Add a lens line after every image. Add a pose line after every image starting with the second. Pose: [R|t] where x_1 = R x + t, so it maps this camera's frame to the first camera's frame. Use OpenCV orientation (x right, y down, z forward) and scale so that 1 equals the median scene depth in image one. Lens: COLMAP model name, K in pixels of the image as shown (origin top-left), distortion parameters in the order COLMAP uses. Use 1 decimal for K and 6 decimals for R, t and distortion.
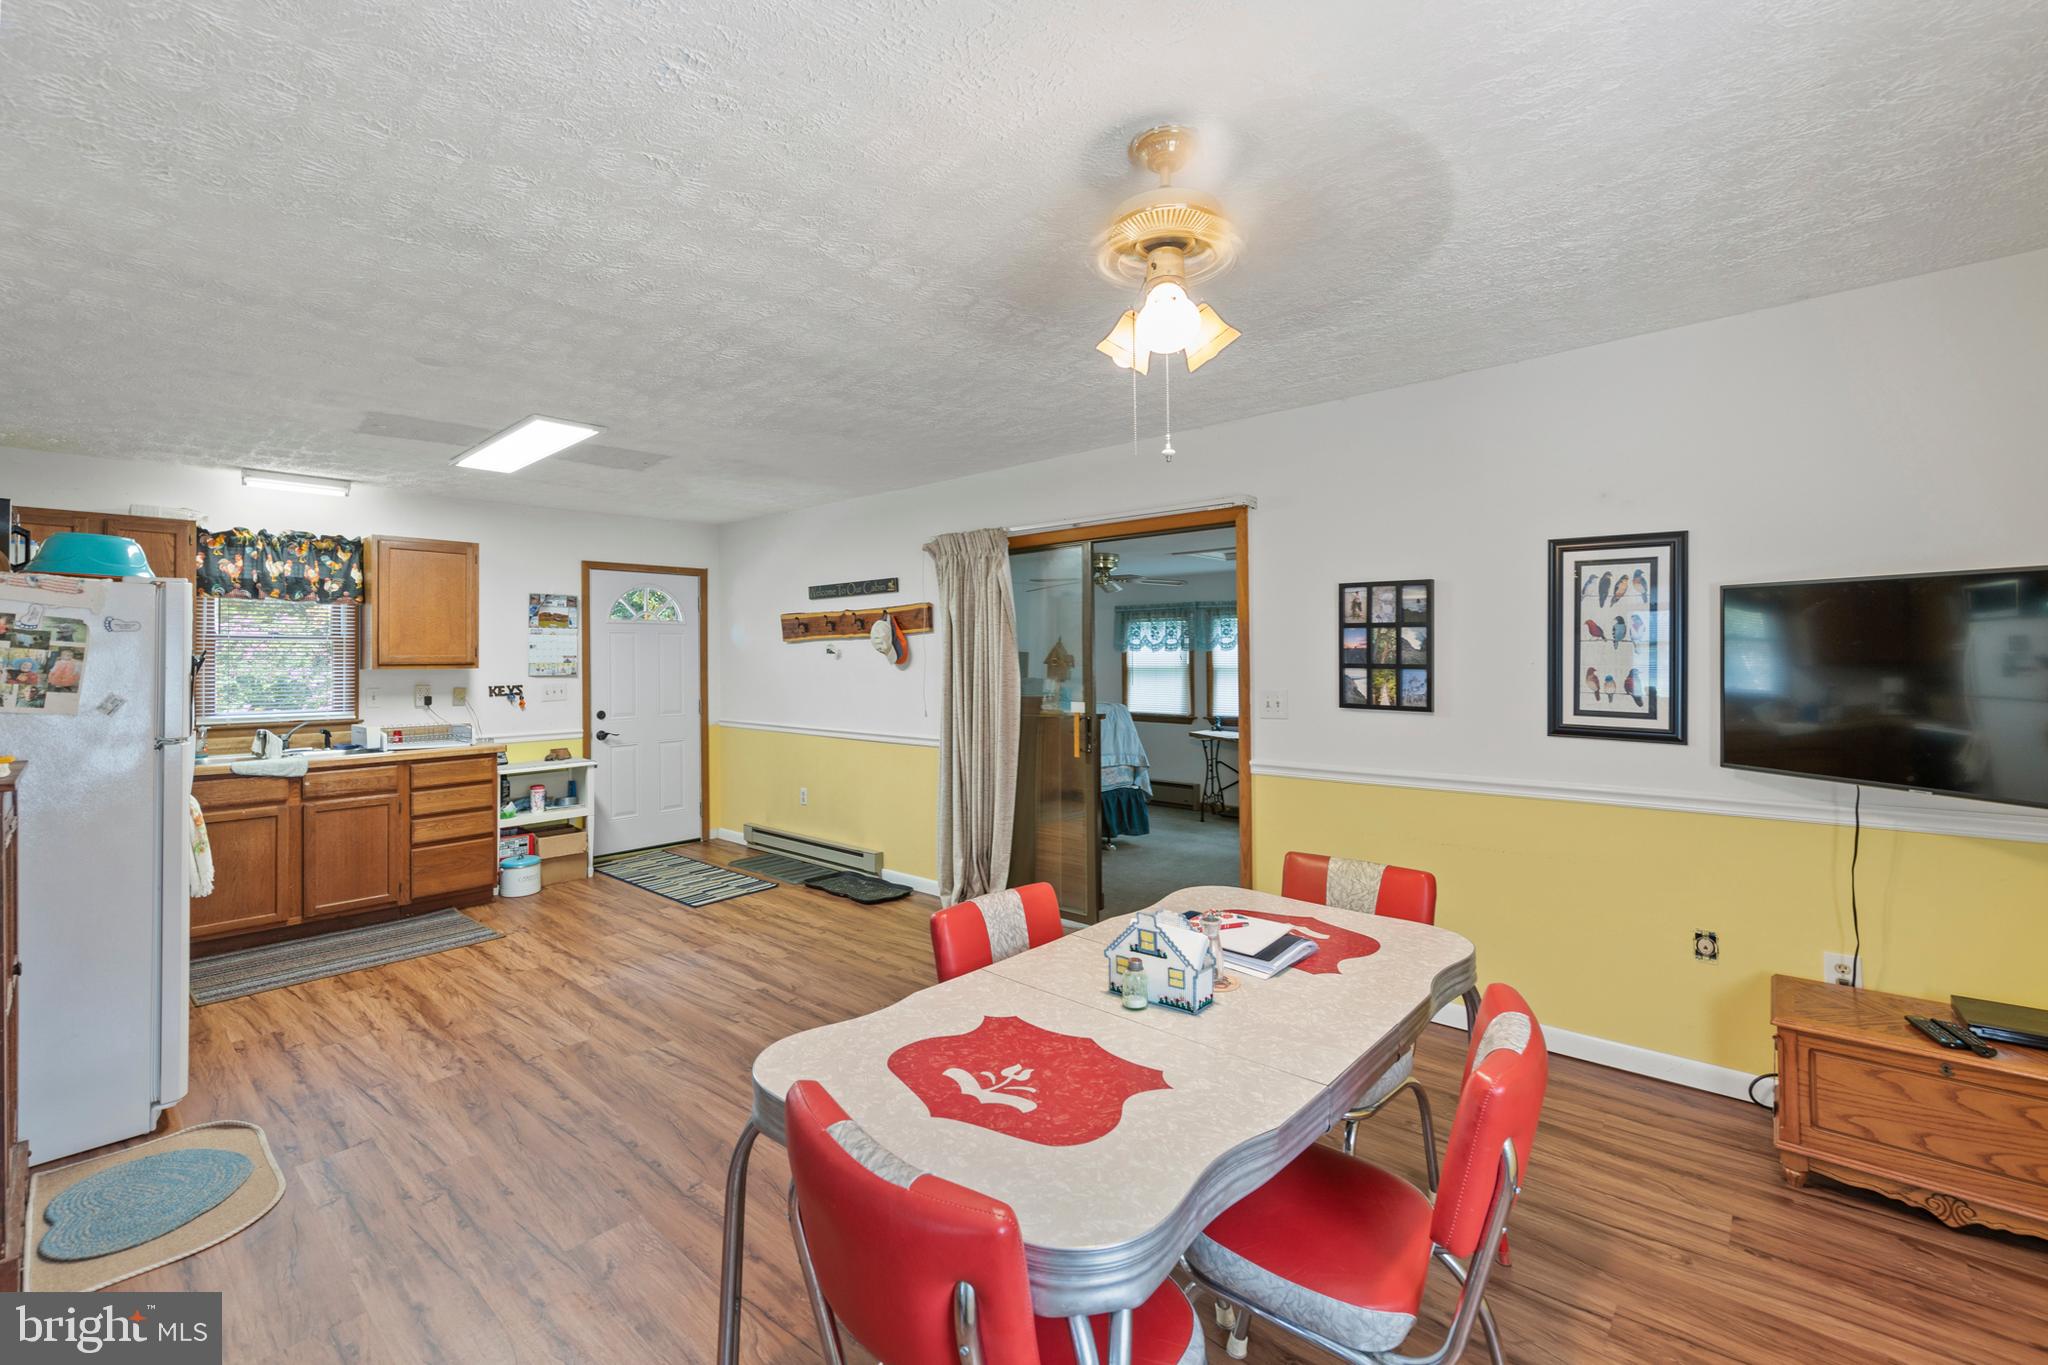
lens RADIAL K [[882.8, 0, 1038.9], [0, 882.8, 651.8], [0, 0, 1]] dist [0.011078, -0.000059]
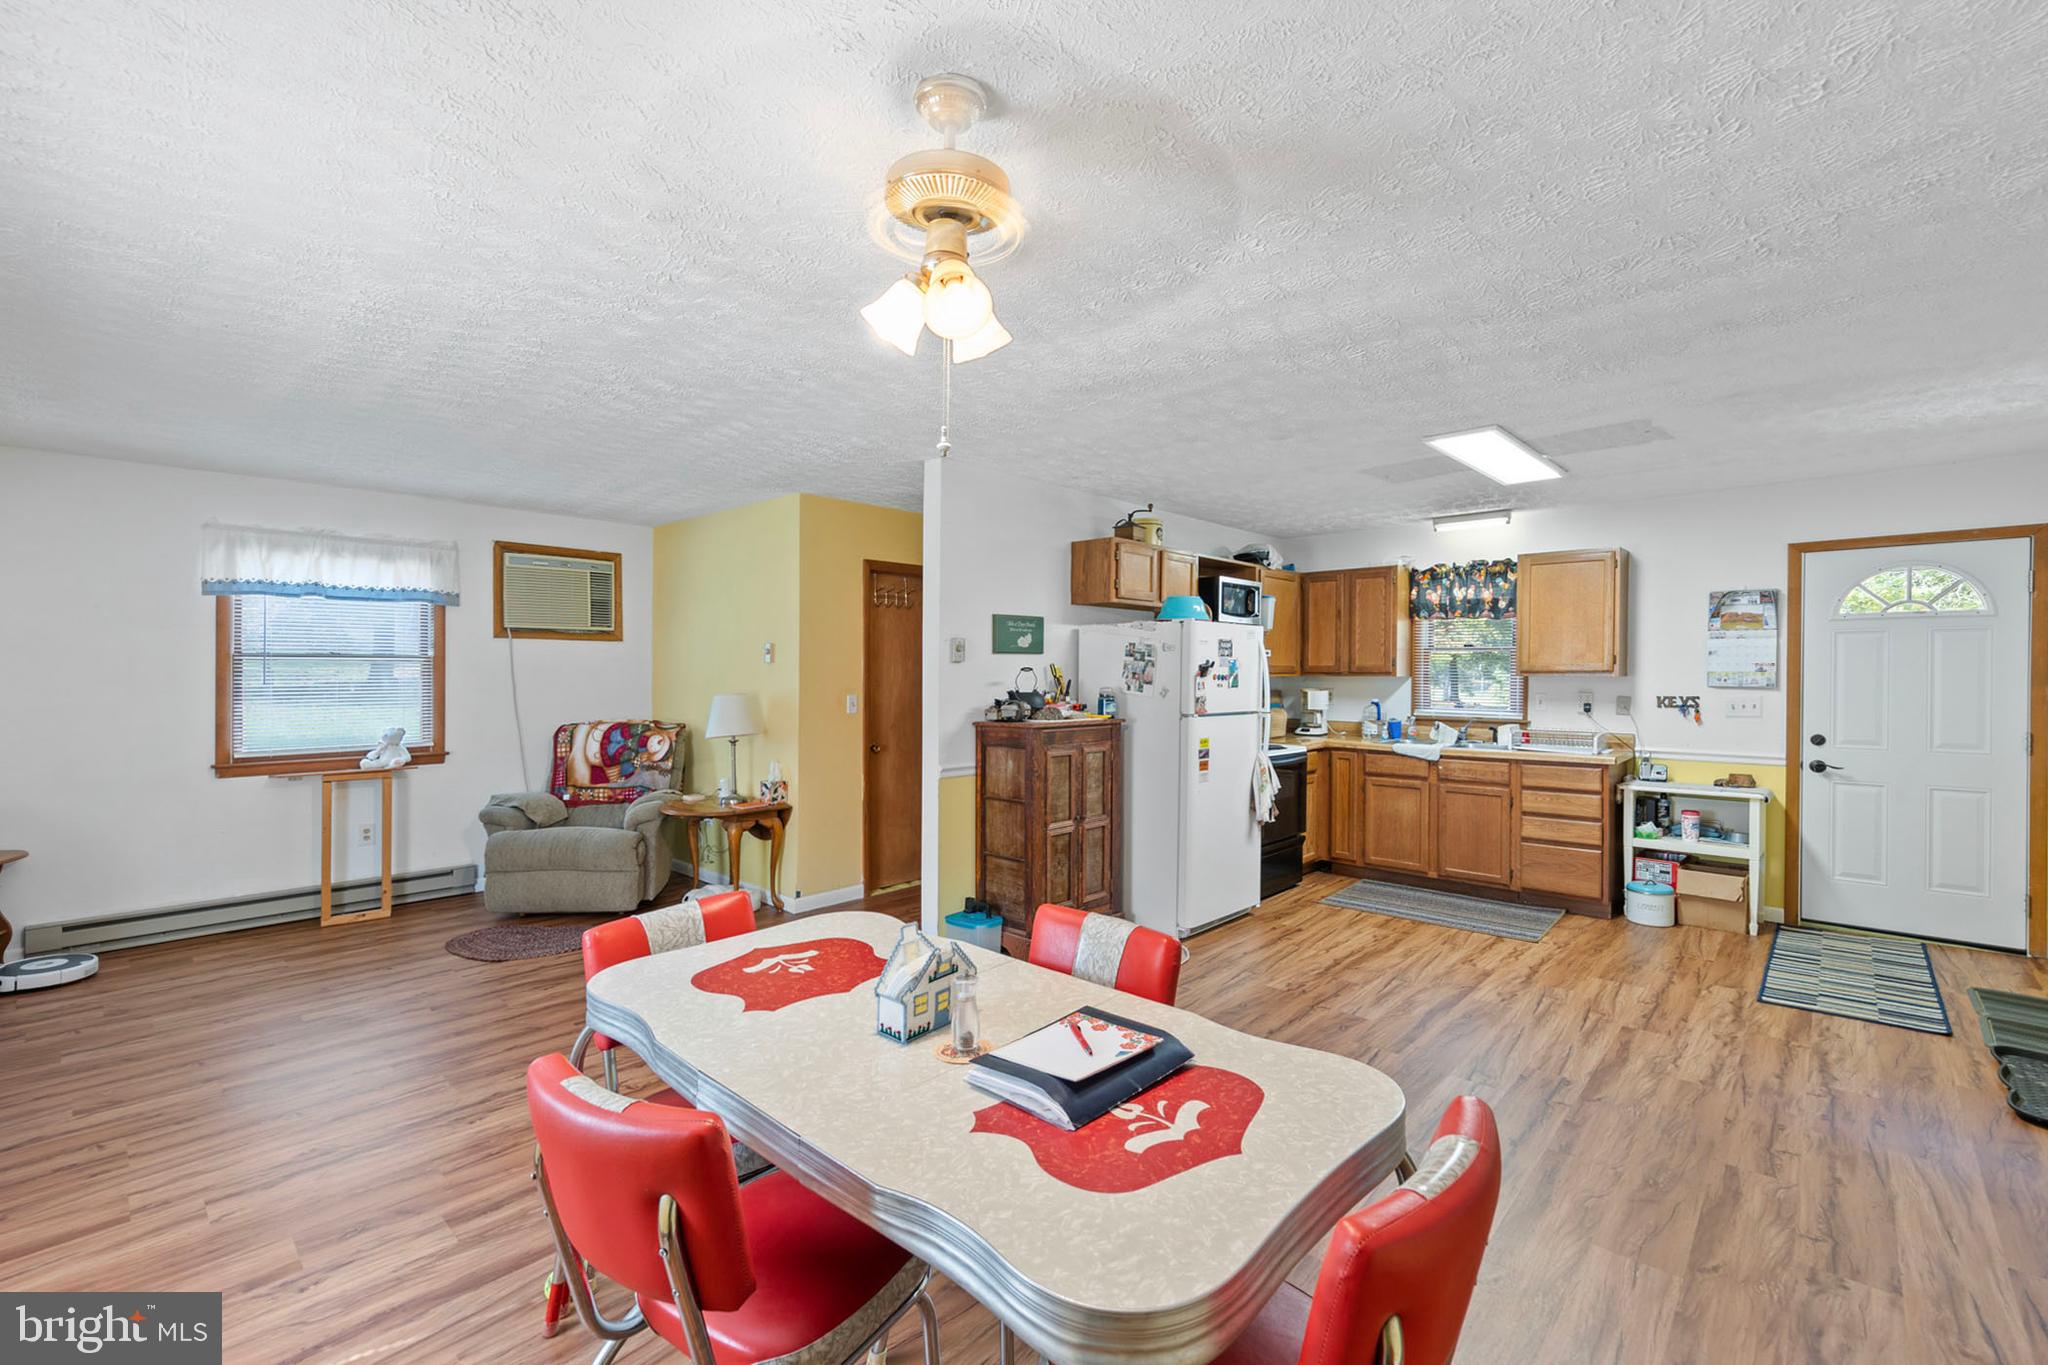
lens RADIAL K [[867.4, 0, 984.3], [0, 867.4, 686.4], [0, 0, 1]] dist [0.005203, 0.000063]
pose [[-0.051663, 0.026556, -0.998311, 0.387382], [0.006429, 0.999635, 0.026258, -0.000276], [0.998644, -0.005061, -0.051815, 0.402630]]
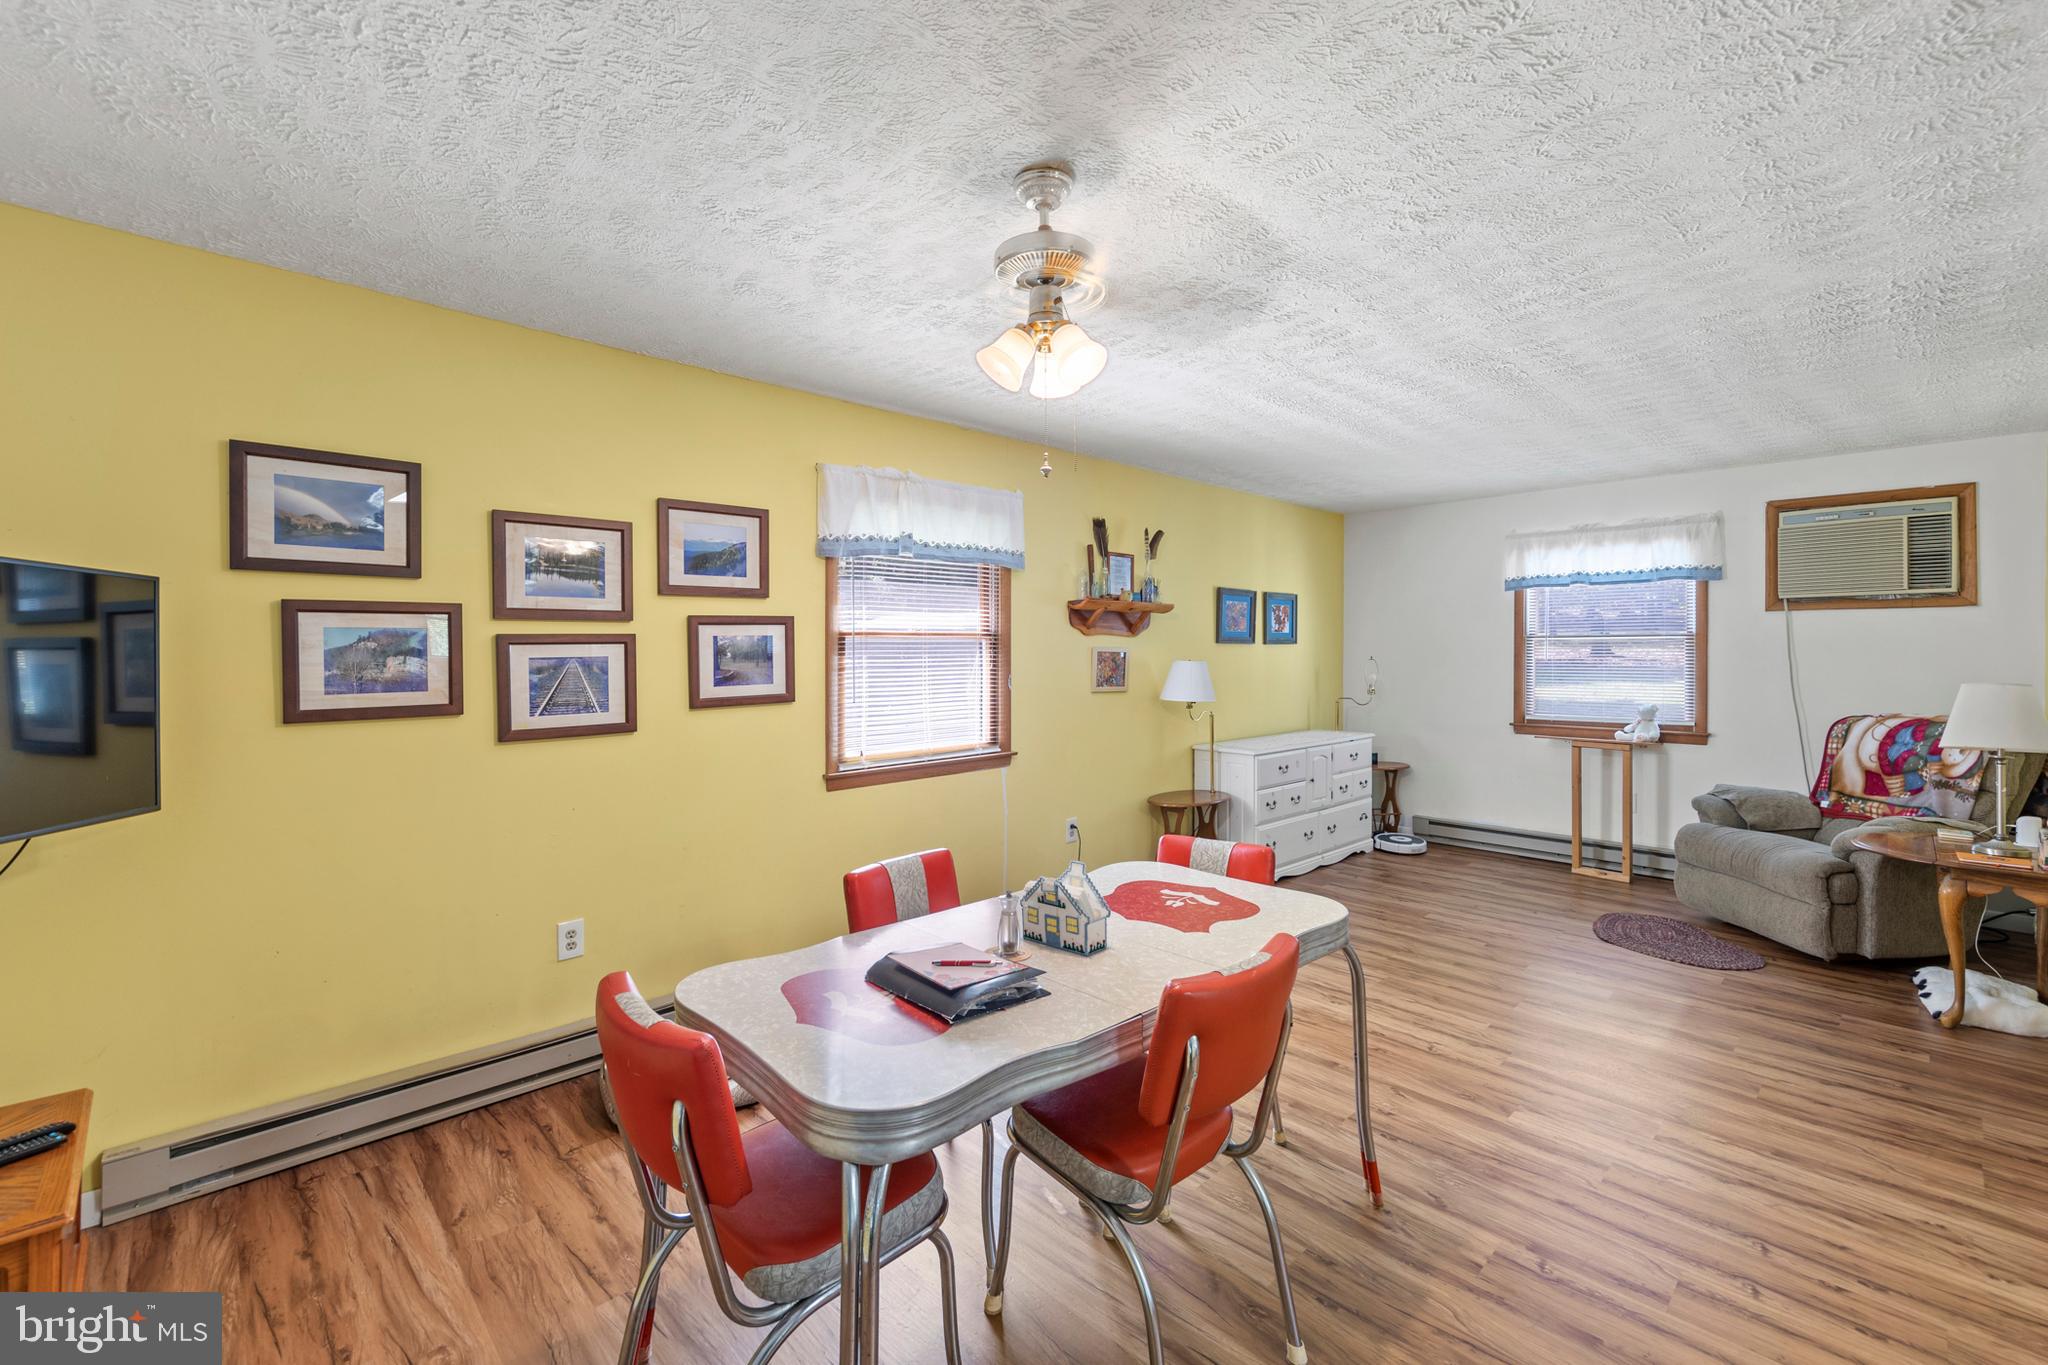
lens RADIAL K [[869.9, 0, 1066.2], [0, 869.9, 659.7], [0, 0, 1]] dist [0.005236, 0.000123]
pose [[-0.997904, 0.013091, 0.063368, 0.020042], [0.013293, 0.999908, 0.002768, 0.004846], [-0.063326, 0.003604, -0.997986, 0.776288]]
